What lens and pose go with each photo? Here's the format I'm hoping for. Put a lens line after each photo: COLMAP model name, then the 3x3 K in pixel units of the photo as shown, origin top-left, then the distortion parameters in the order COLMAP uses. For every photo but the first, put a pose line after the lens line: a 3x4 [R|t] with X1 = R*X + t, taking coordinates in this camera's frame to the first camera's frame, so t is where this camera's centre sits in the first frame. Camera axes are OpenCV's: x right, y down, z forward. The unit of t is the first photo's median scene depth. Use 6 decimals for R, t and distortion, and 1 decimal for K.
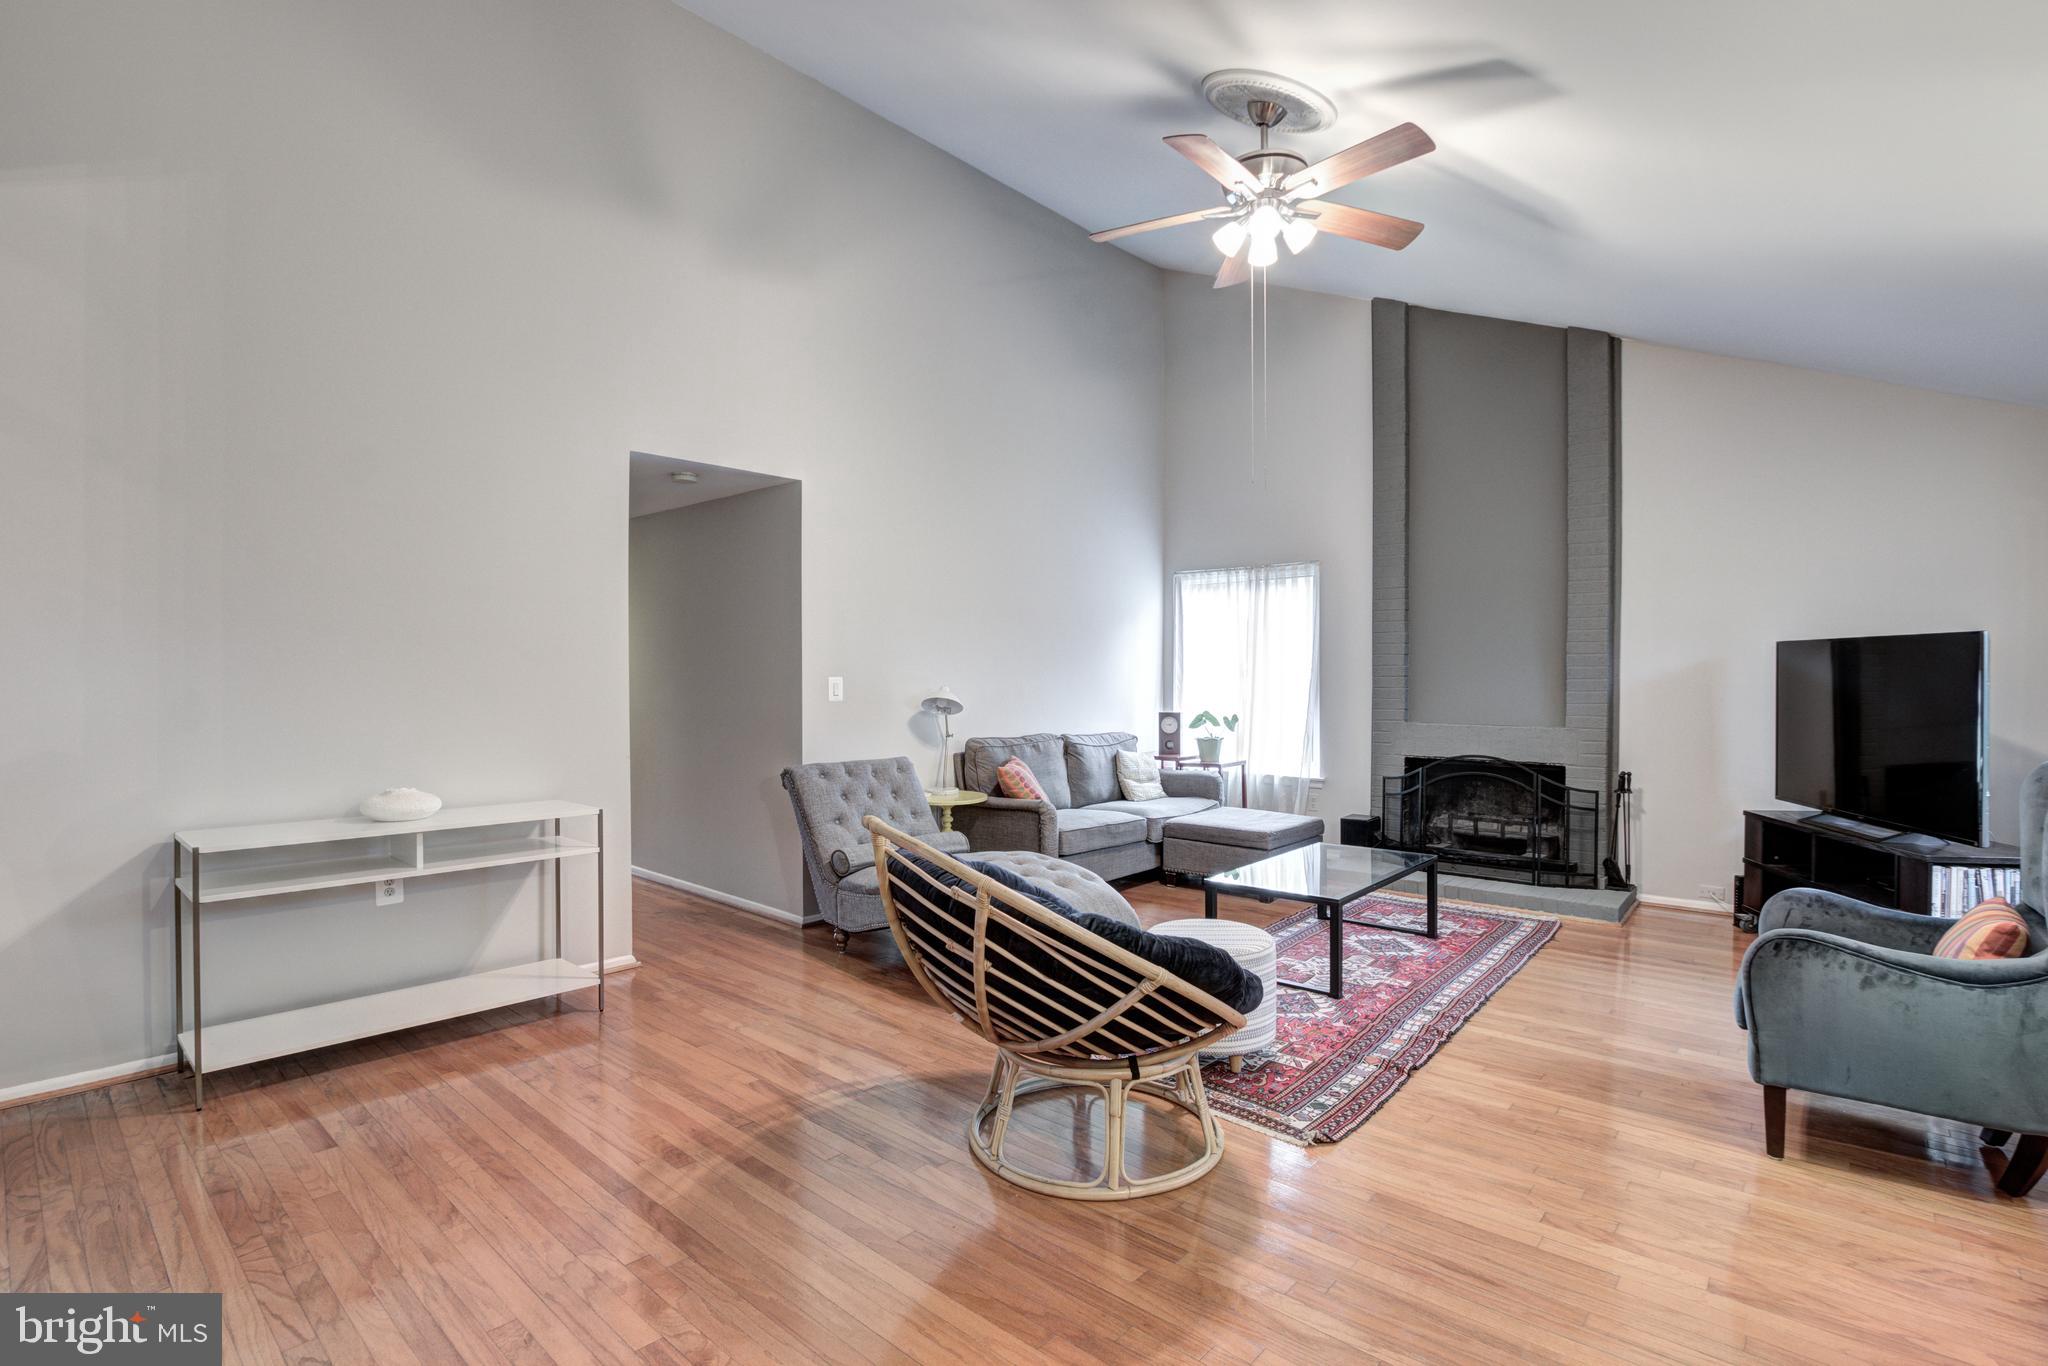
lens RADIAL K [[957.1, 0, 992.9], [0, 957.1, 669.5], [0, 0, 1]] dist [-0.024356, 0.000442]
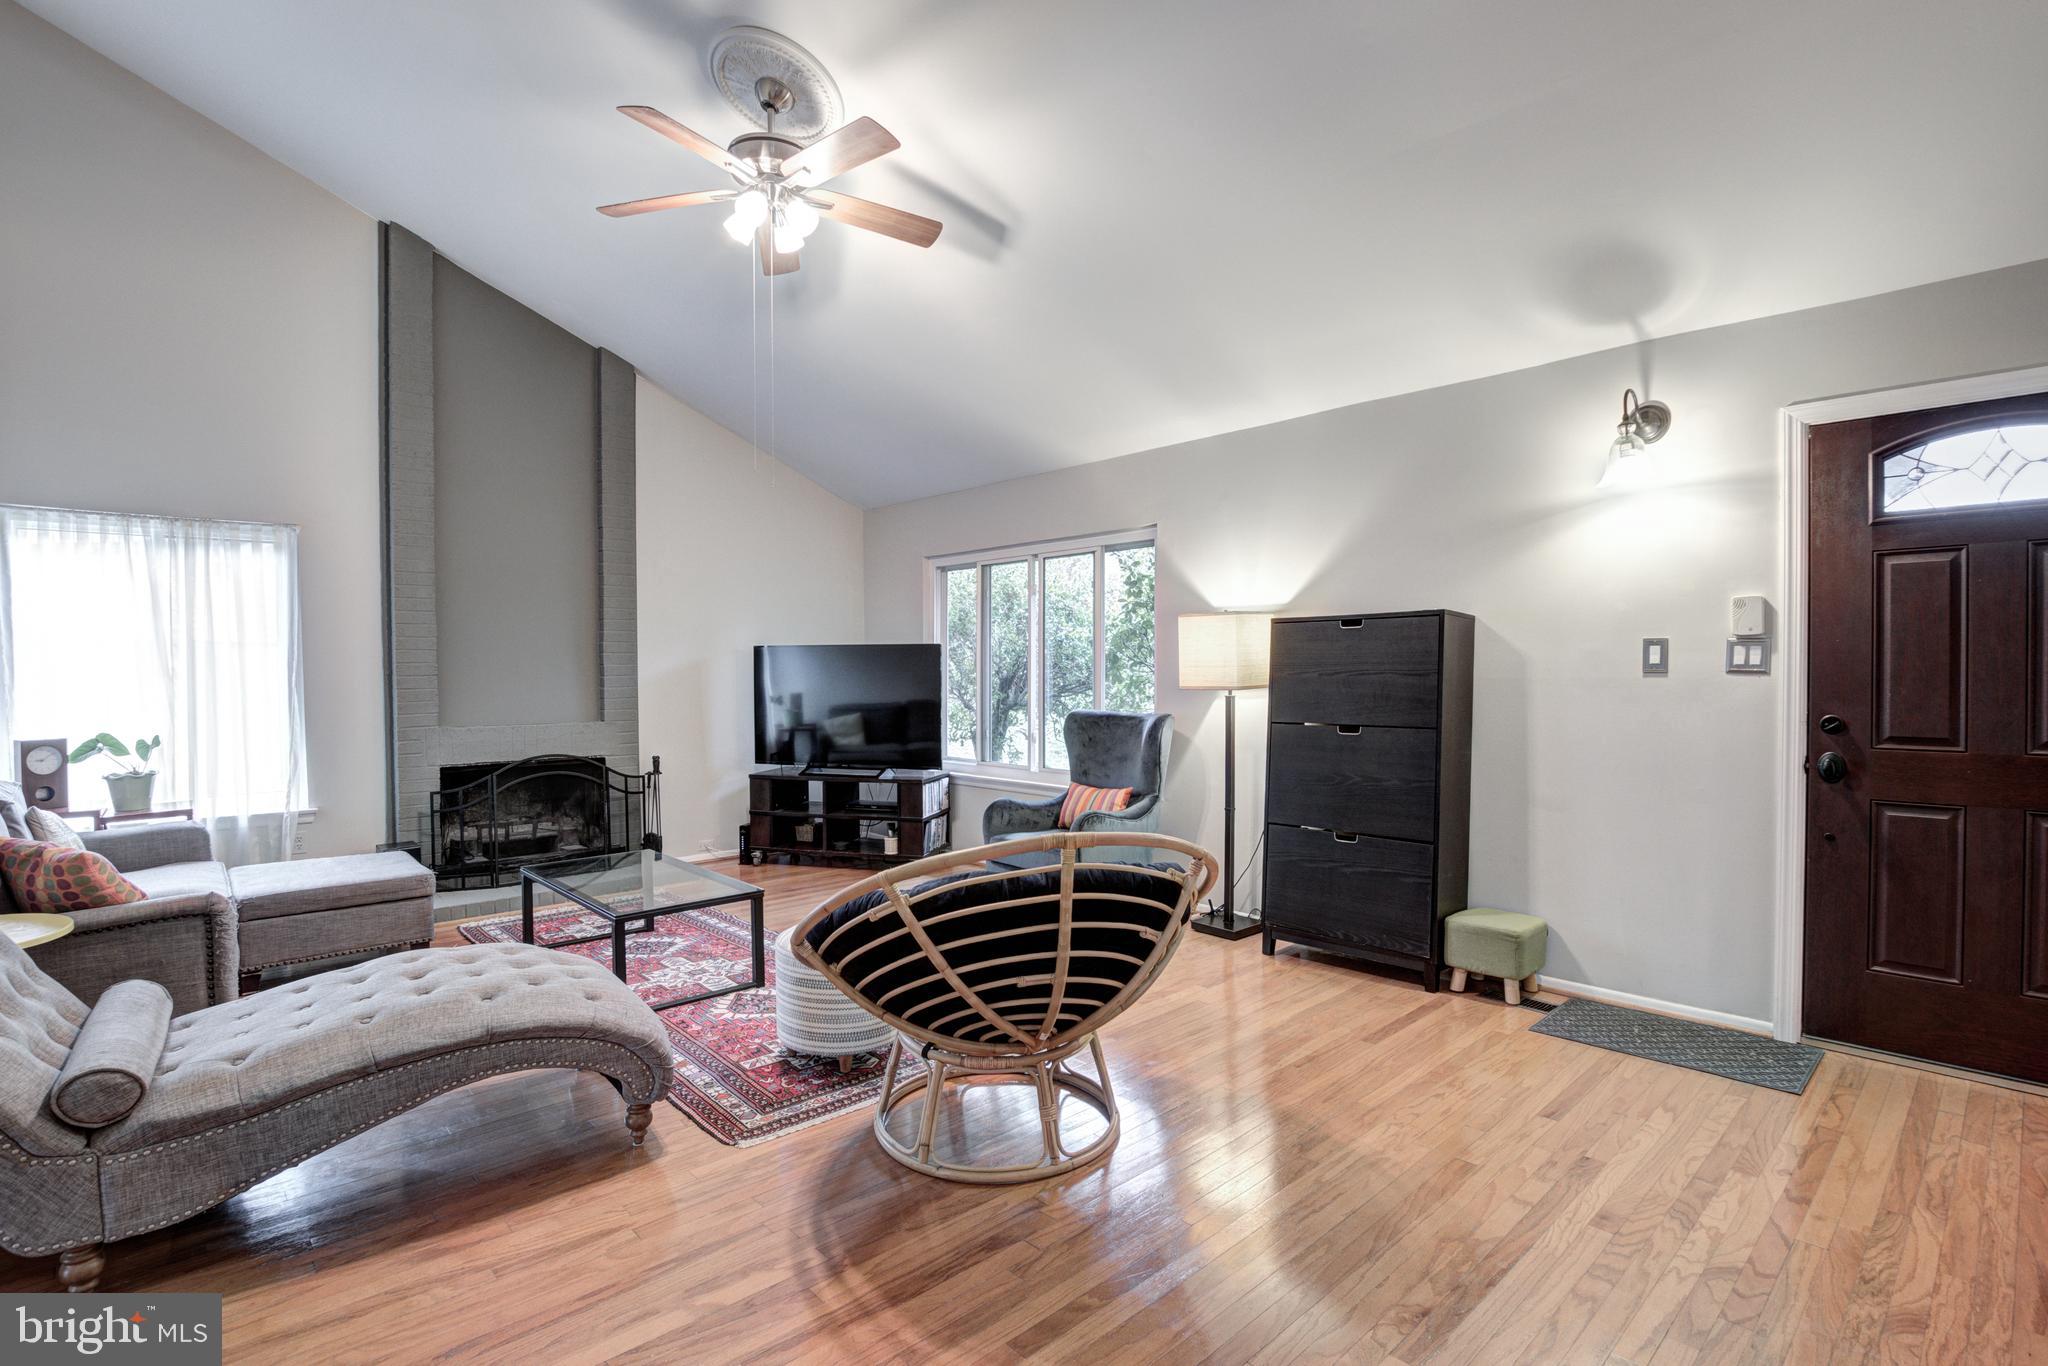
lens RADIAL K [[975.0, 0, 1024.0], [0, 975.0, 683.0], [0, 0, 1]] dist [-0.027791, 0.001053]
pose [[0.093579, -0.015871, 0.995485, -0.482751], [0.000656, 0.999874, 0.015879, 0.000068], [-0.995612, -0.000833, 0.093578, 0.456922]]
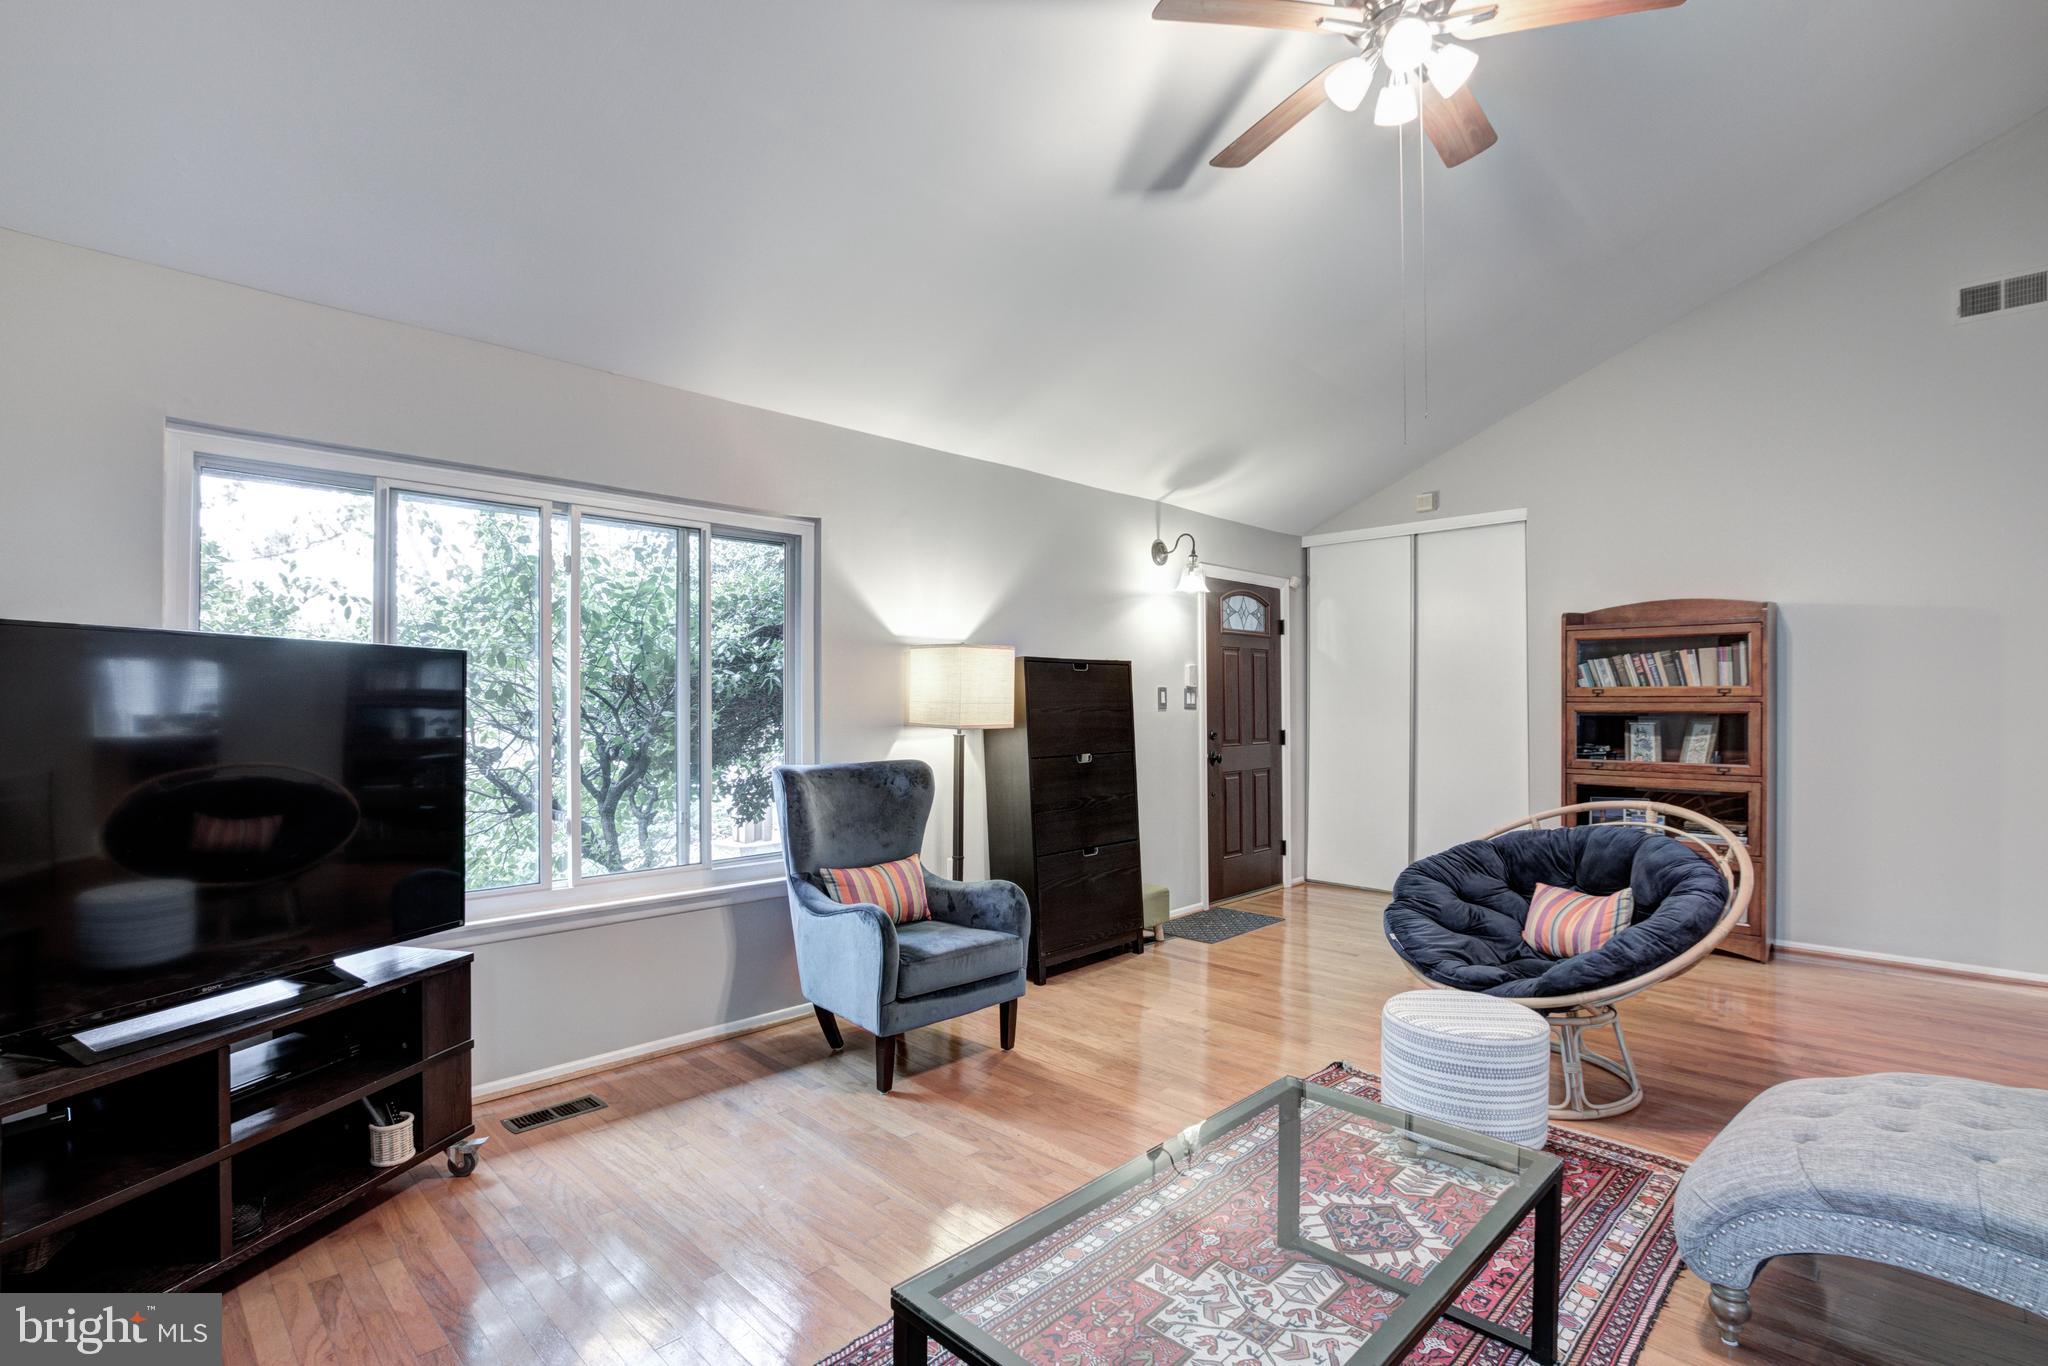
lens RADIAL K [[966.1, 0, 991.6], [0, 966.1, 708.1], [0, 0, 1]] dist [-0.021981, -0.000270]
pose [[-0.998141, 0.001024, 0.060941, 0.378123], [0.000893, 0.999997, -0.002178, 0.005682], [-0.060943, -0.002119, -0.998139, 1.196185]]
